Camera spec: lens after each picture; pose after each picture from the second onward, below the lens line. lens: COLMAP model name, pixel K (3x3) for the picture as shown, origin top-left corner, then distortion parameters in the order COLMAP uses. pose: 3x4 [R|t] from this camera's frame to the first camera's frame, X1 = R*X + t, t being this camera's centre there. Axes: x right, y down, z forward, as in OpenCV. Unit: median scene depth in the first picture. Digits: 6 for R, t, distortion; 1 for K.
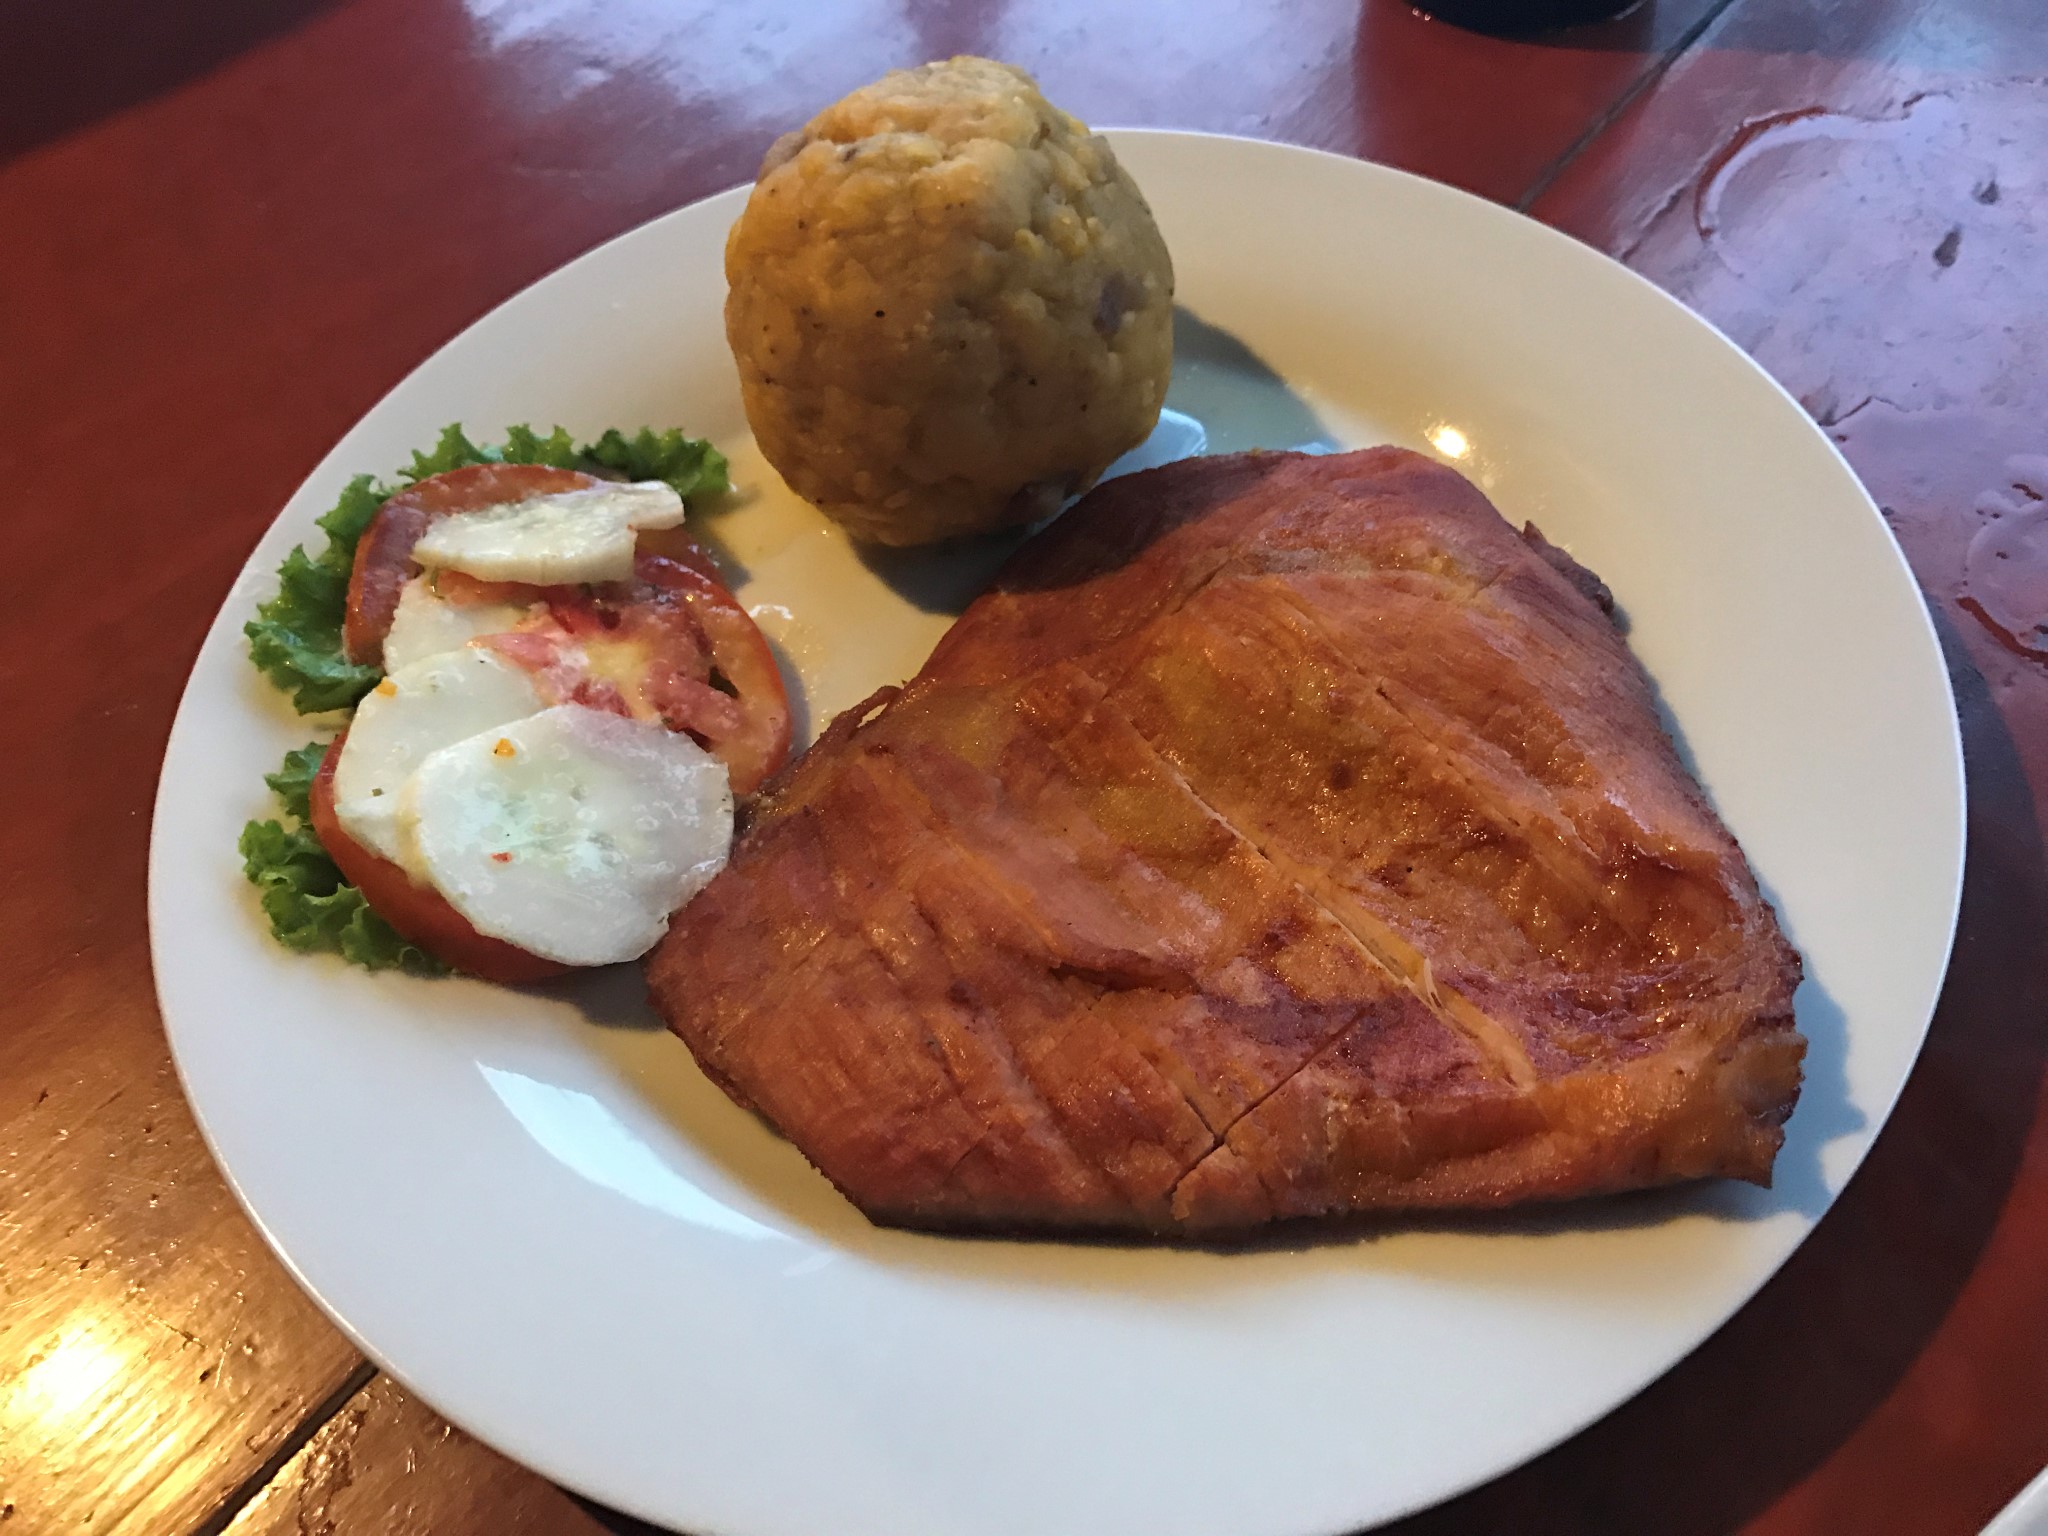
lens RADIAL K [[1682.3, 0, 1024.0], [0, 1682.3, 768.0], [0, 0, 1]] dist [-0.001365, -0.001384]
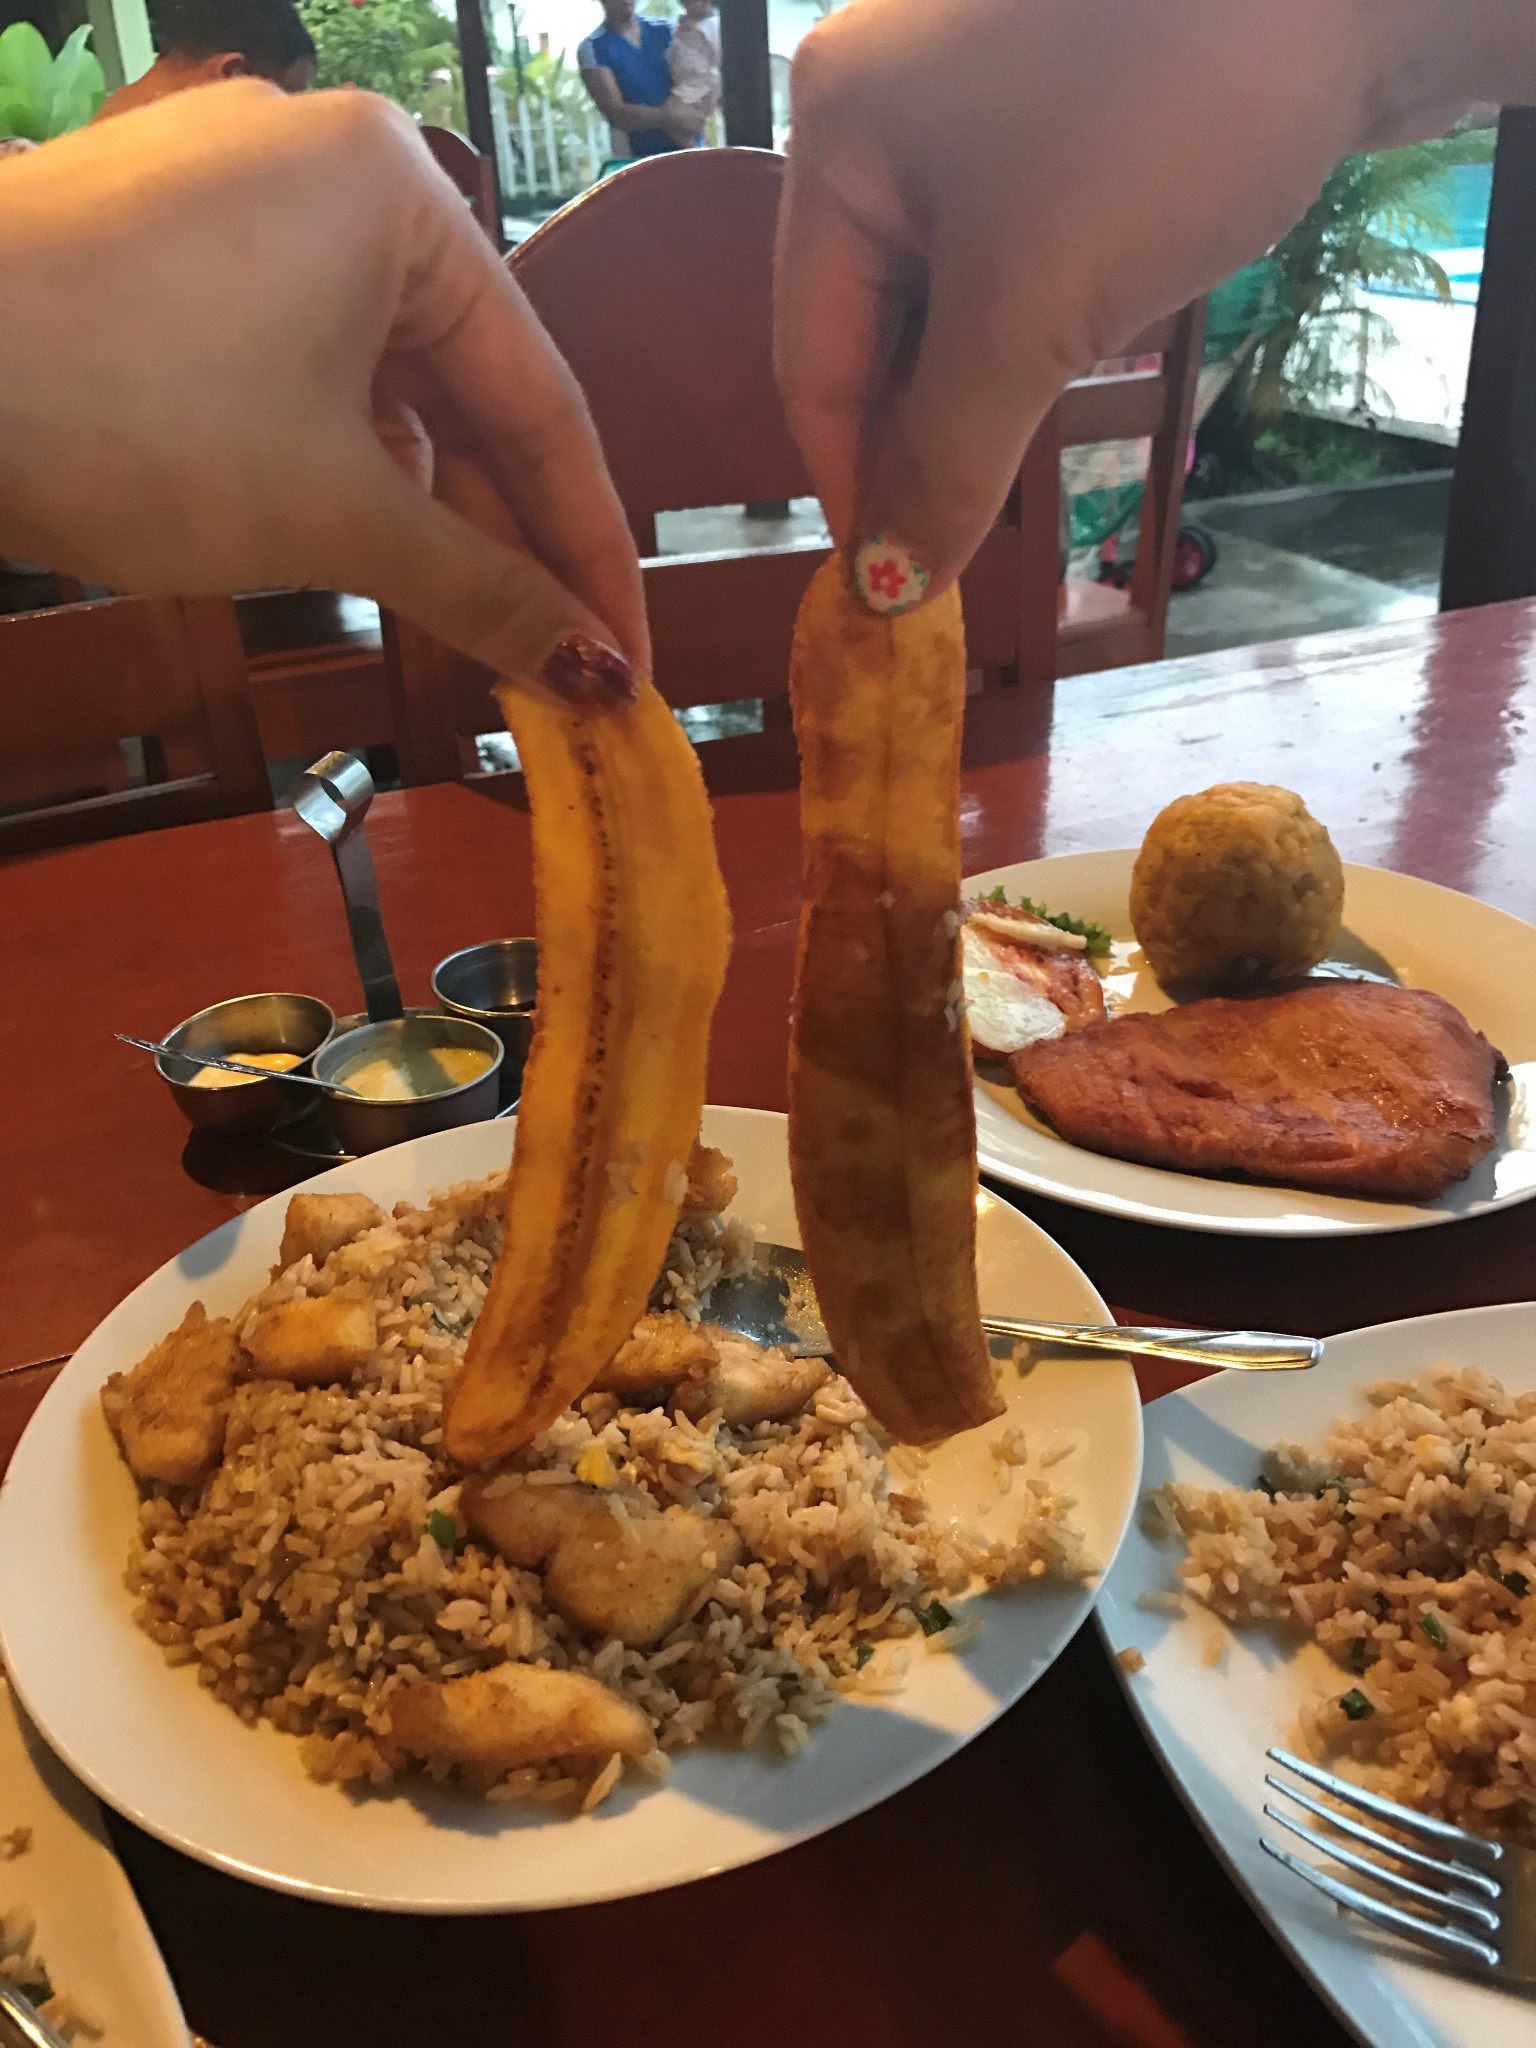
lens RADIAL K [[1682.3, 0, 768.0], [0, 1682.3, 1024.0], [0, 0, 1]] dist [-0.001365, -0.001384]
pose [[0.875003, 0.259659, -0.408590, 0.396112], [-0.400349, 0.862640, -0.309147, 0.871127], [0.272193, 0.434084, 0.858768, -1.043532]]
